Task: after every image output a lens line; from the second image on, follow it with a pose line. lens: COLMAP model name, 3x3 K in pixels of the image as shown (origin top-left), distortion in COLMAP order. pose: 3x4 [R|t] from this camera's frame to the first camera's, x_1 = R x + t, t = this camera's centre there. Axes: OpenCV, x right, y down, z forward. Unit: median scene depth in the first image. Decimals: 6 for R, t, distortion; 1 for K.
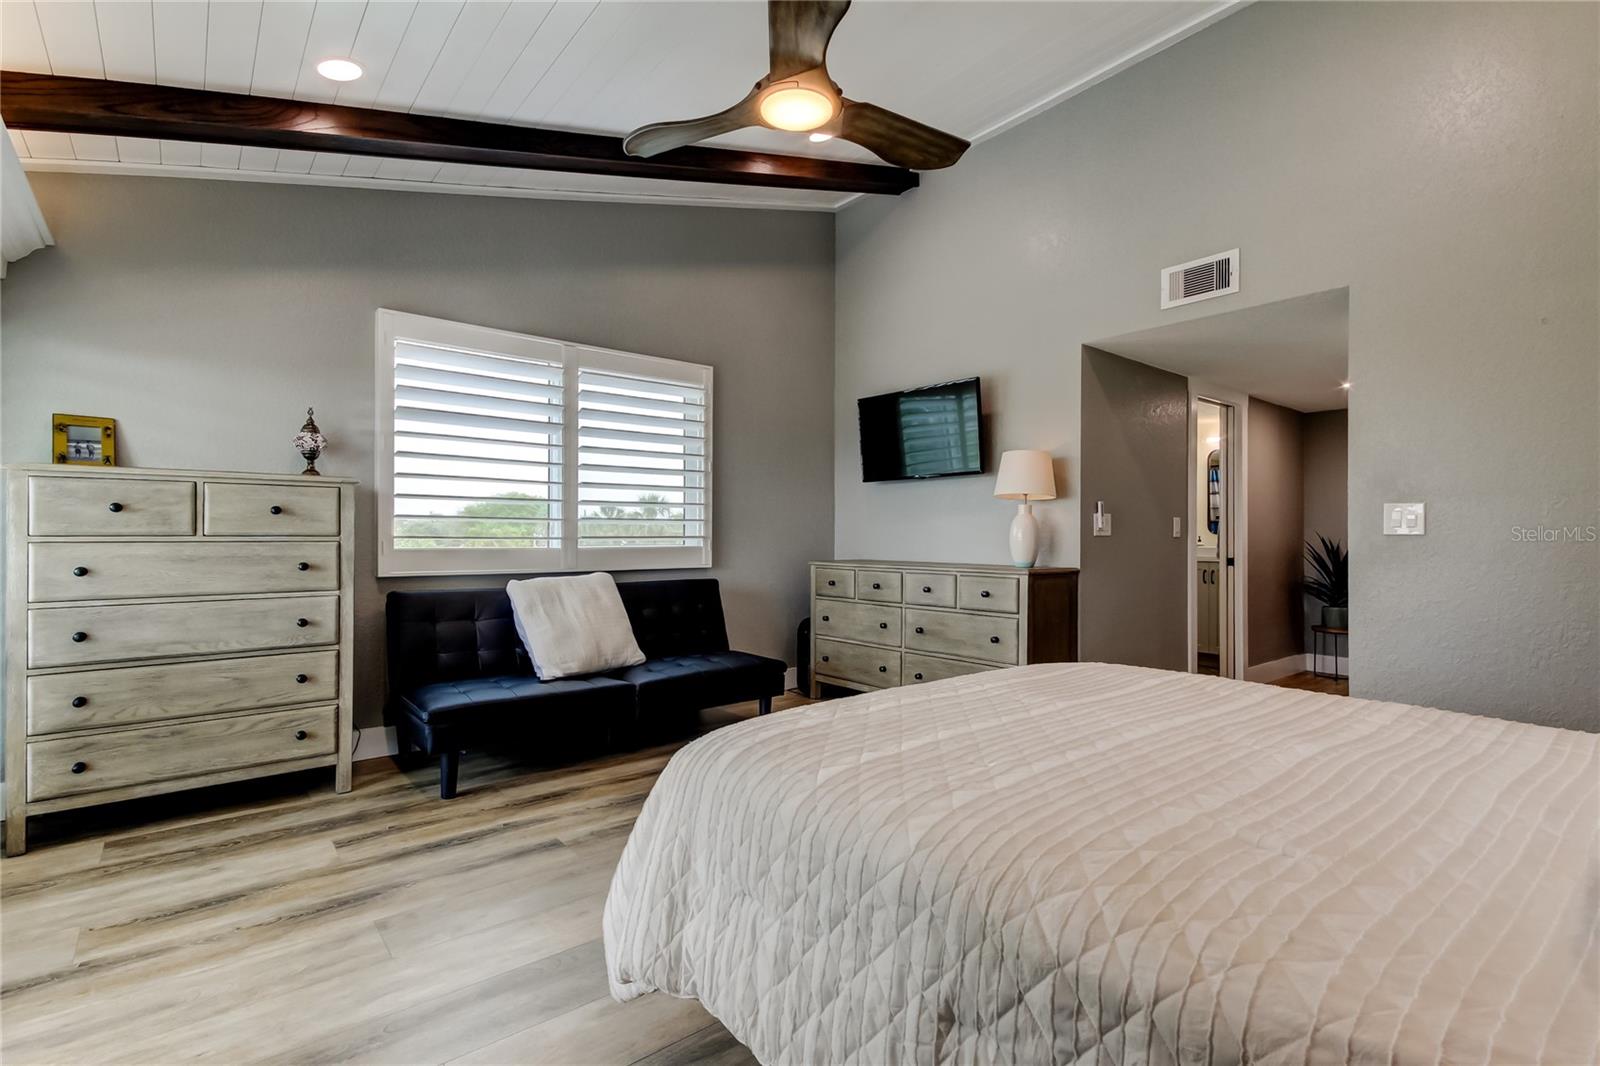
lens RADIAL K [[761.4, 0, 800.0], [0, 761.4, 533.0], [0, 0, 1]] dist [0.000650, 0.000017]
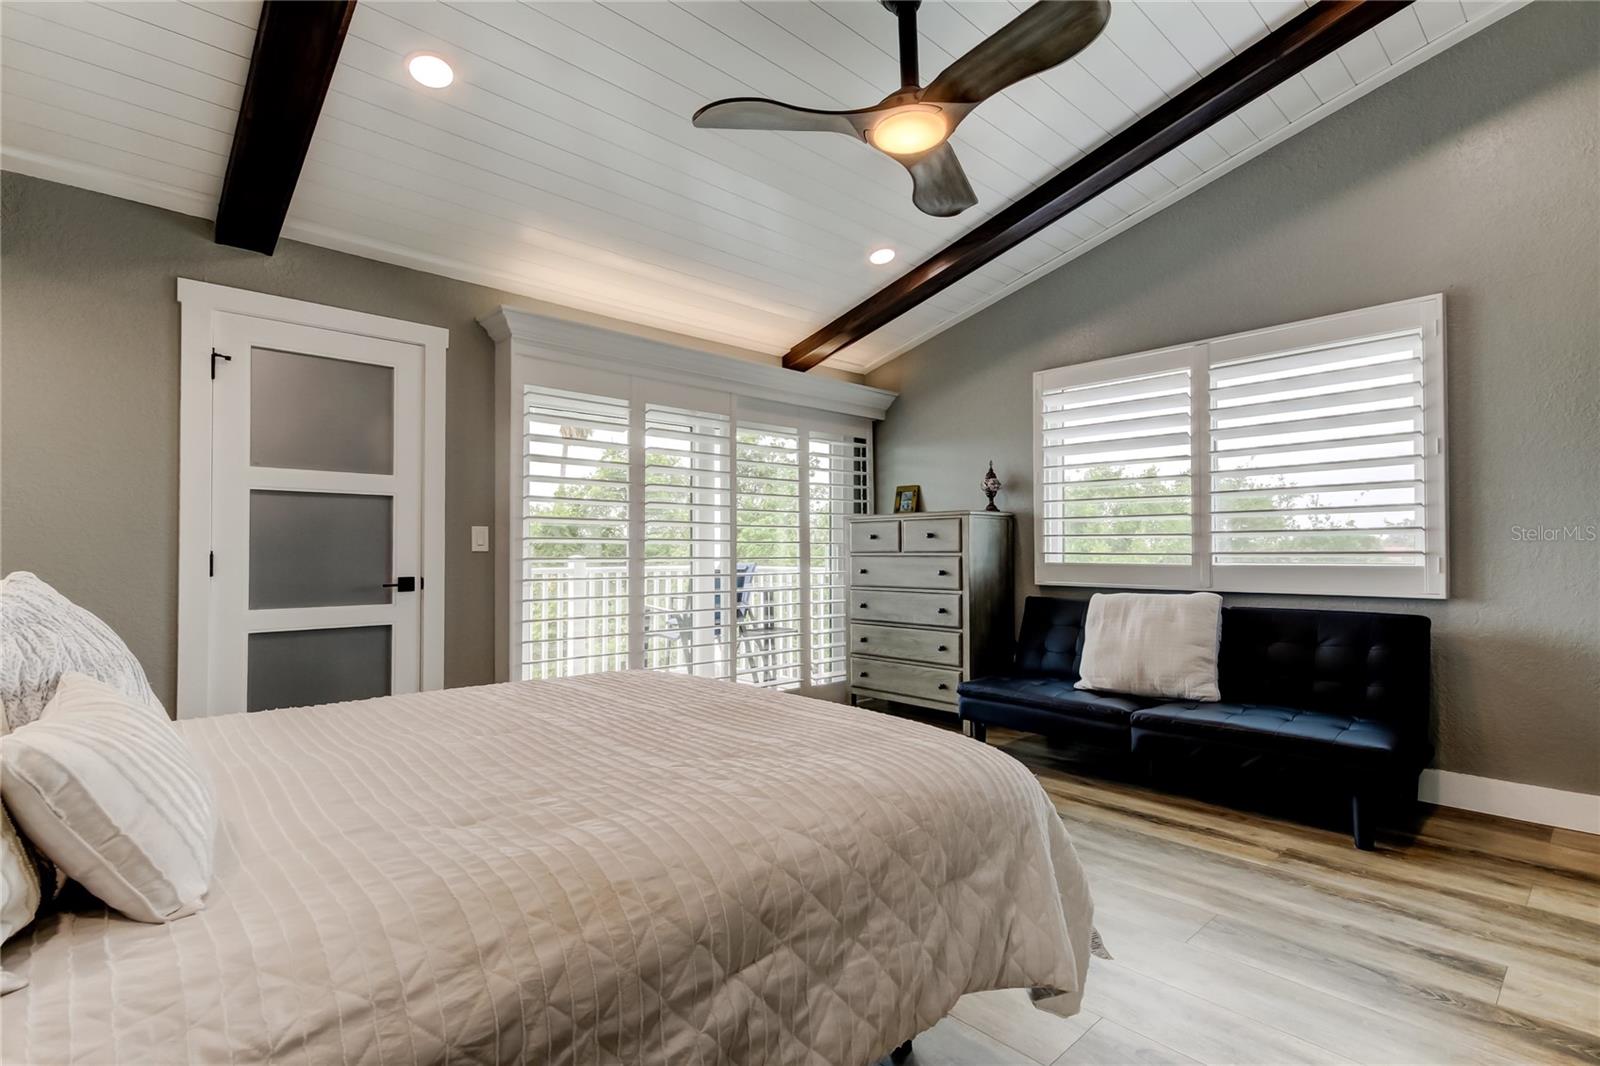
lens RADIAL K [[735.9, 0, 800.0], [0, 735.9, 533.0], [0, 0, 1]] dist [0.015397, -0.010991]
pose [[0.056903, -0.025884, -0.998044, 0.688184], [0.007981, 0.999644, -0.025471, 0.000389], [0.998348, -0.006516, 0.057090, 0.571002]]
